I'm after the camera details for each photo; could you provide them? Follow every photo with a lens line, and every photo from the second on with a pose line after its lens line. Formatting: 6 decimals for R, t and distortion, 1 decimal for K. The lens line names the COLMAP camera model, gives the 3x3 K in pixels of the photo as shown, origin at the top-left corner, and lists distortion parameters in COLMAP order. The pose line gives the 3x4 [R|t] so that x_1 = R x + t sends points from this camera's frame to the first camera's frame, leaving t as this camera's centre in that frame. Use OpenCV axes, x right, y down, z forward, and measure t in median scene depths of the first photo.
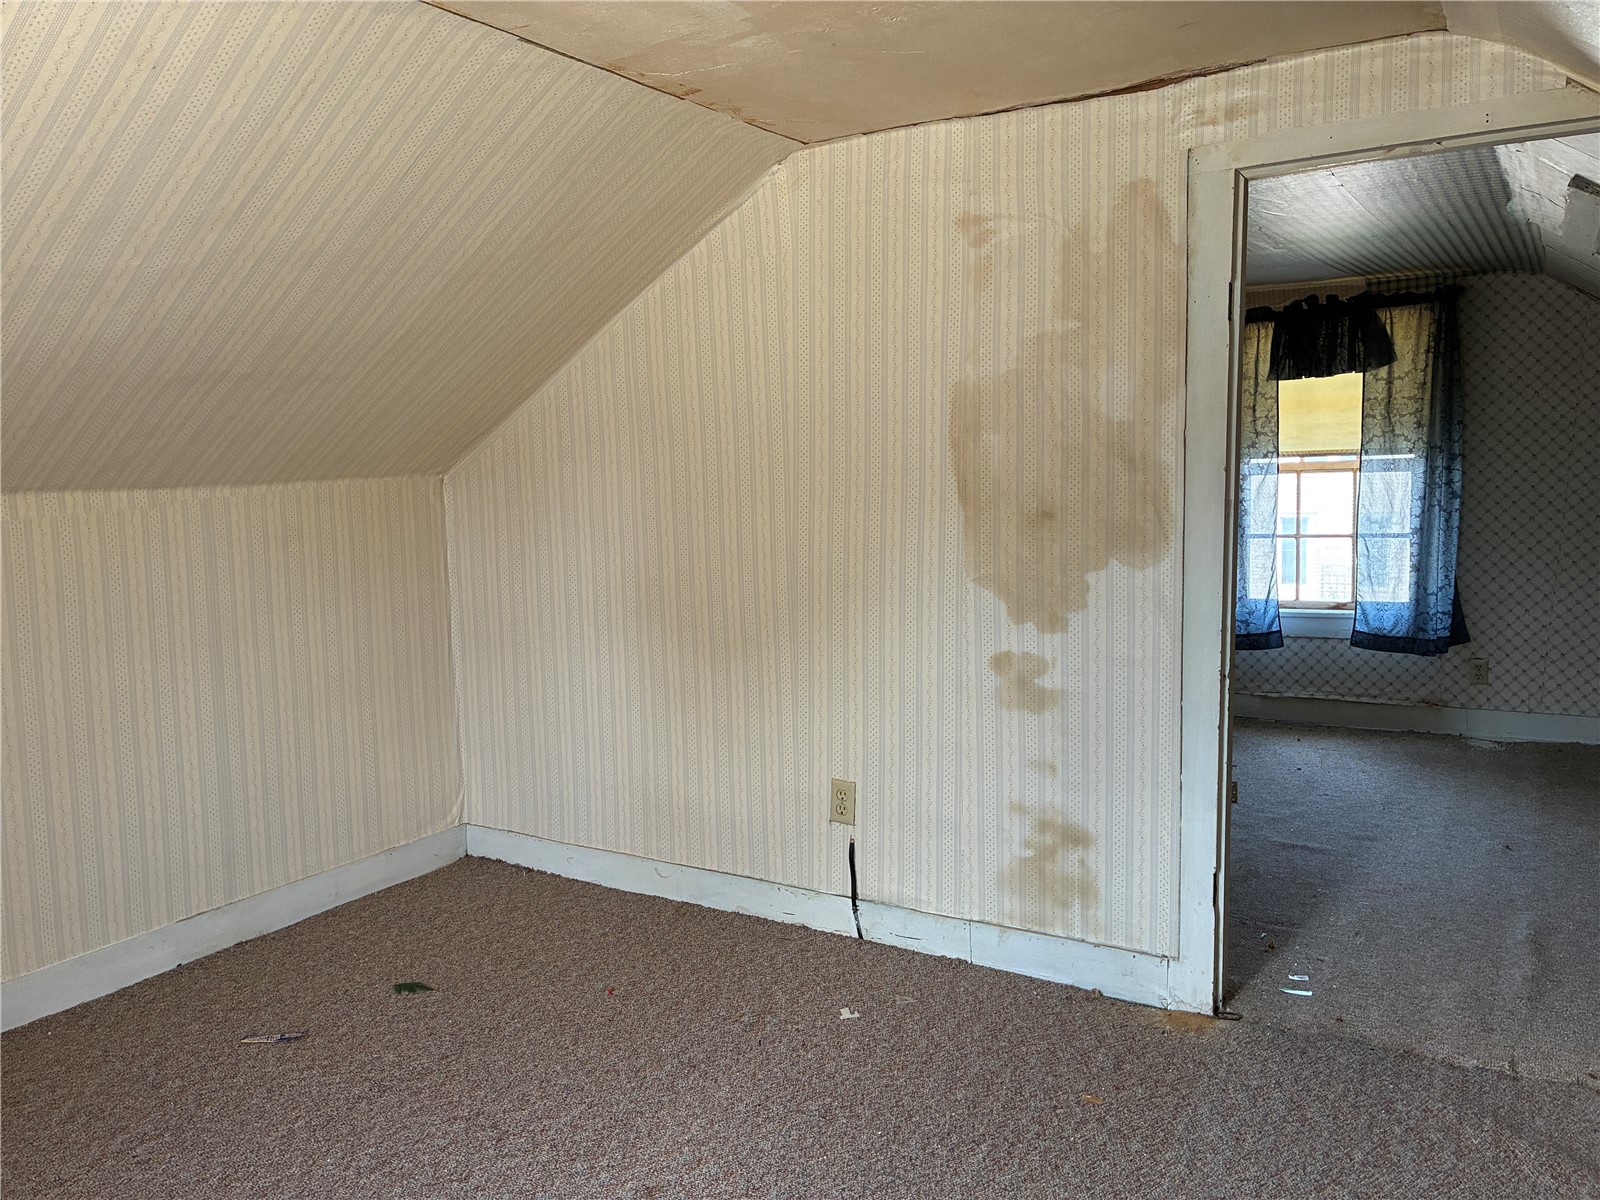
lens RADIAL K [[1218.9, 0, 797.5], [0, 1218.9, 599.7], [0, 0, 1]] dist [0.032190, -0.046468]
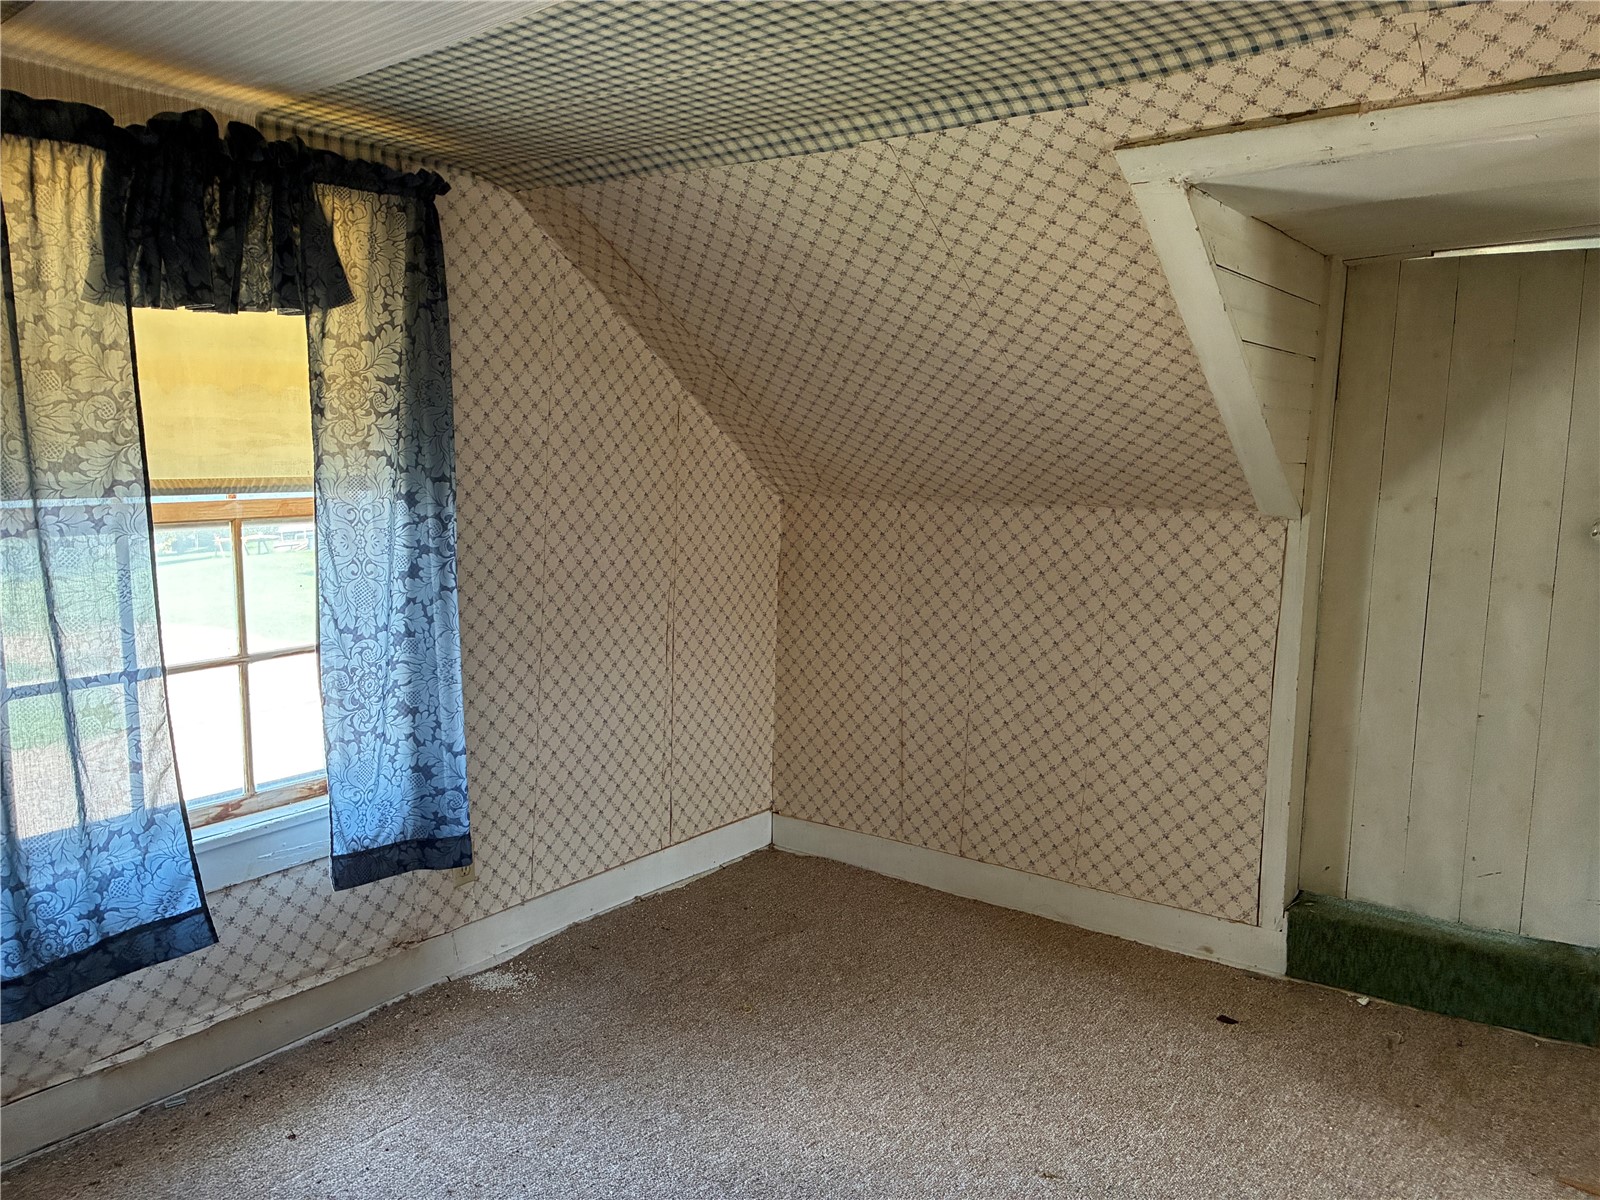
lens RADIAL K [[1218.9, 0, 794.3], [0, 1218.9, 599.1], [0, 0, 1]] dist [0.032190, -0.046468]
pose [[0.078842, -0.094650, 0.992384, 0.002388], [0.092700, 0.991865, 0.087236, -0.103841], [-0.992568, 0.085116, 0.086975, 0.797024]]
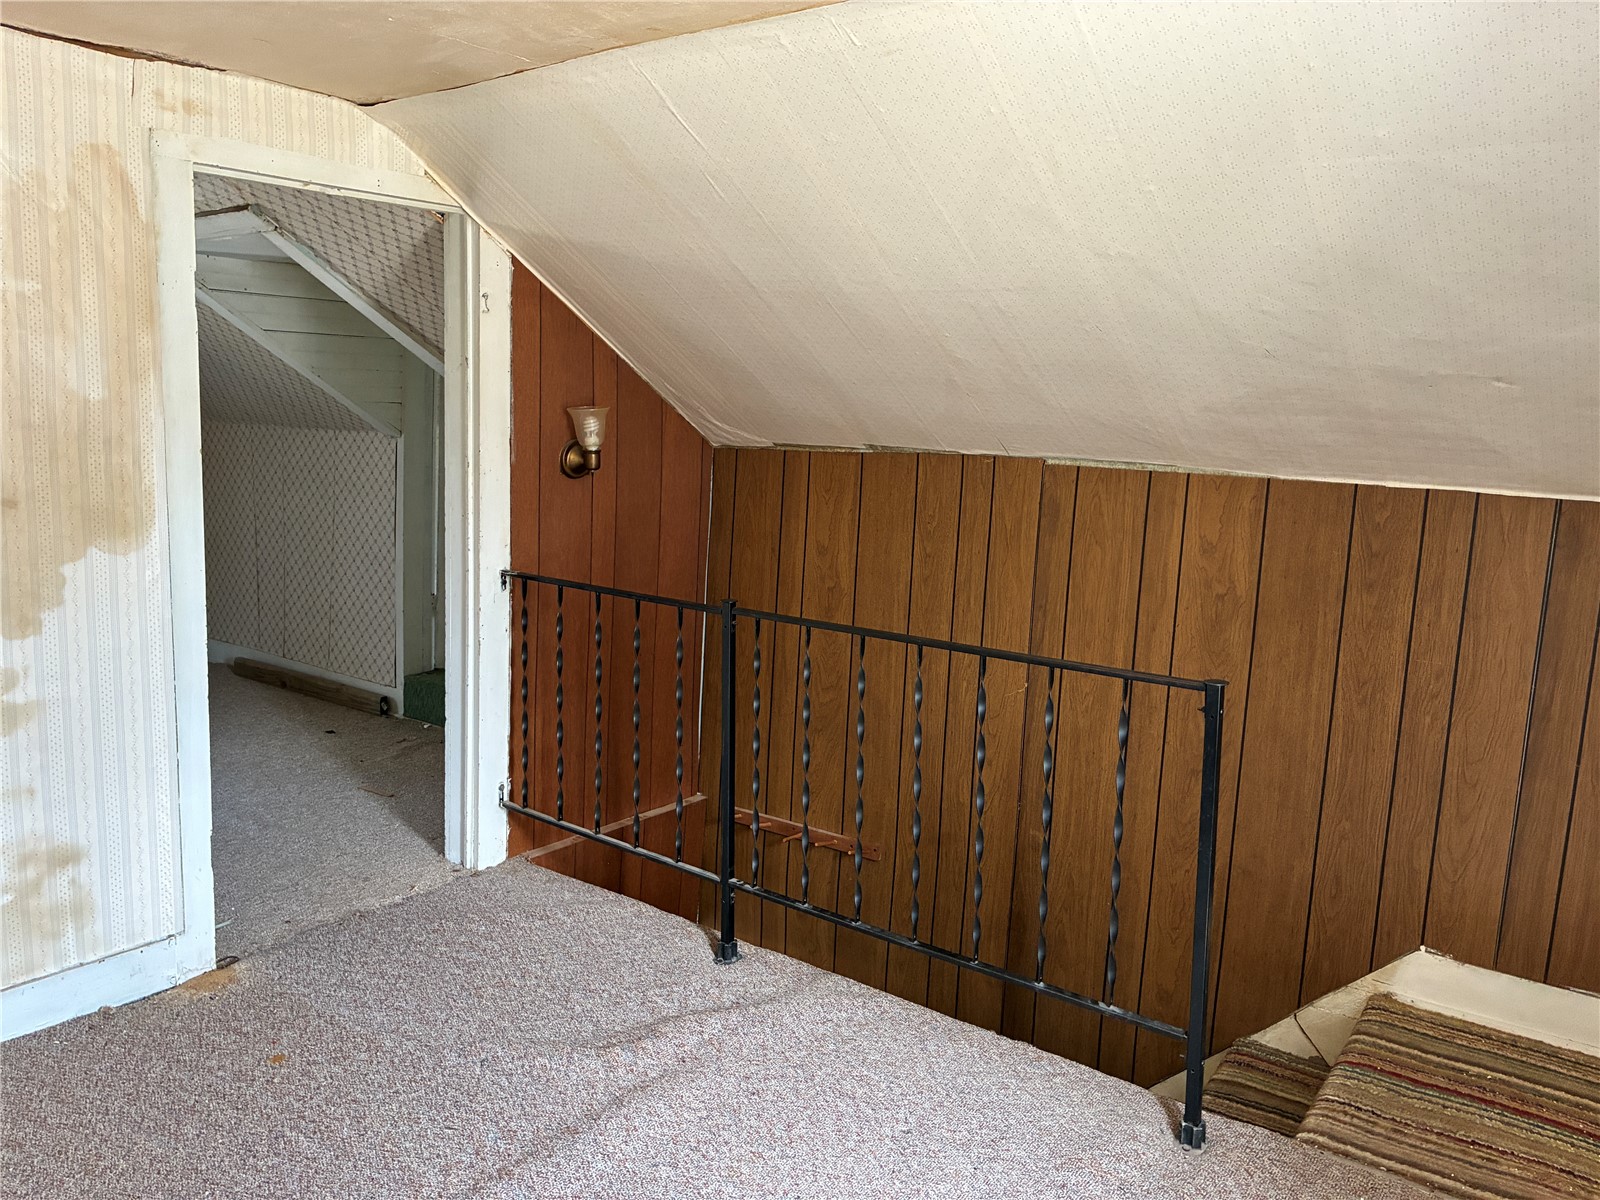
lens RADIAL K [[1218.9, 0, 804.6], [0, 1218.9, 604.9], [0, 0, 1]] dist [0.032190, -0.046468]
pose [[0.090609, -0.135343, 0.986647, -0.332015], [0.073905, 0.988904, 0.128865, -0.037497], [-0.993141, 0.061242, 0.099606, 0.199130]]
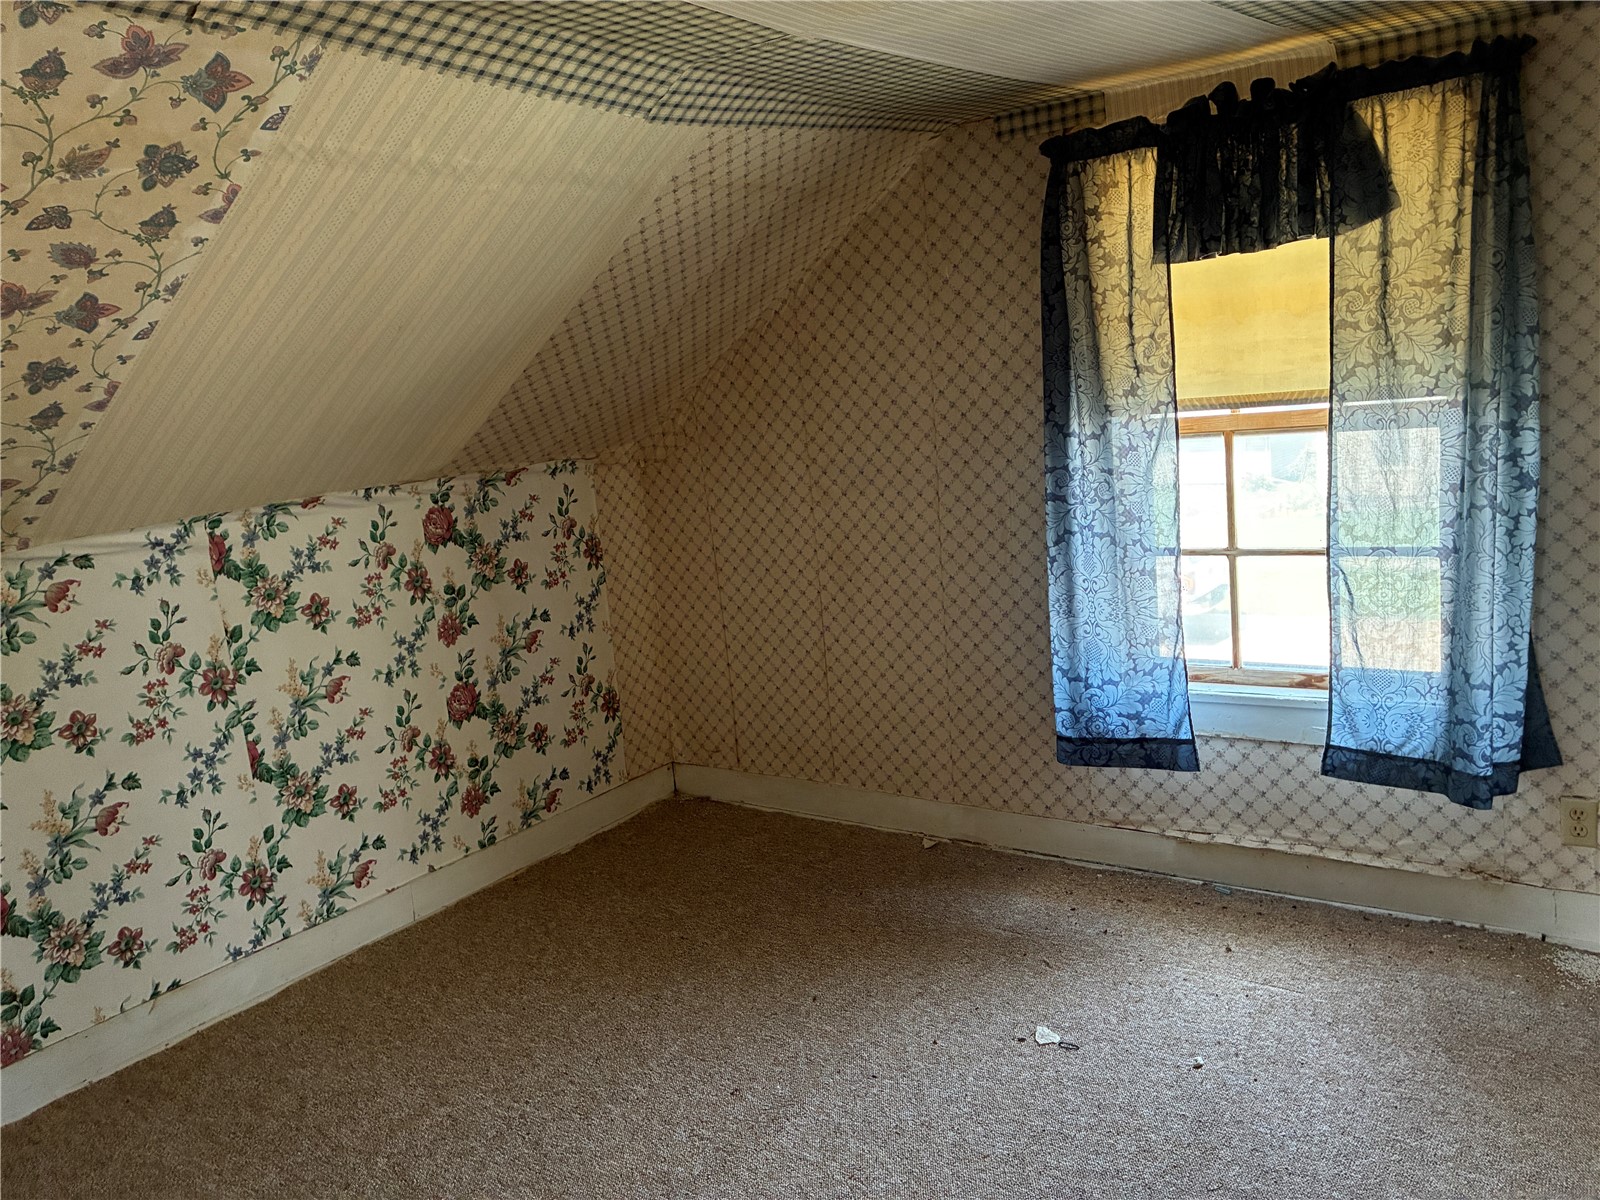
lens RADIAL K [[1218.9, 0, 802.5], [0, 1218.9, 592.8], [0, 0, 1]] dist [0.032190, -0.046468]
pose [[0.995995, -0.054323, -0.071017, 0.282497], [0.060125, 0.994793, 0.082289, -0.098152], [0.066177, -0.086229, 0.994075, 0.493262]]
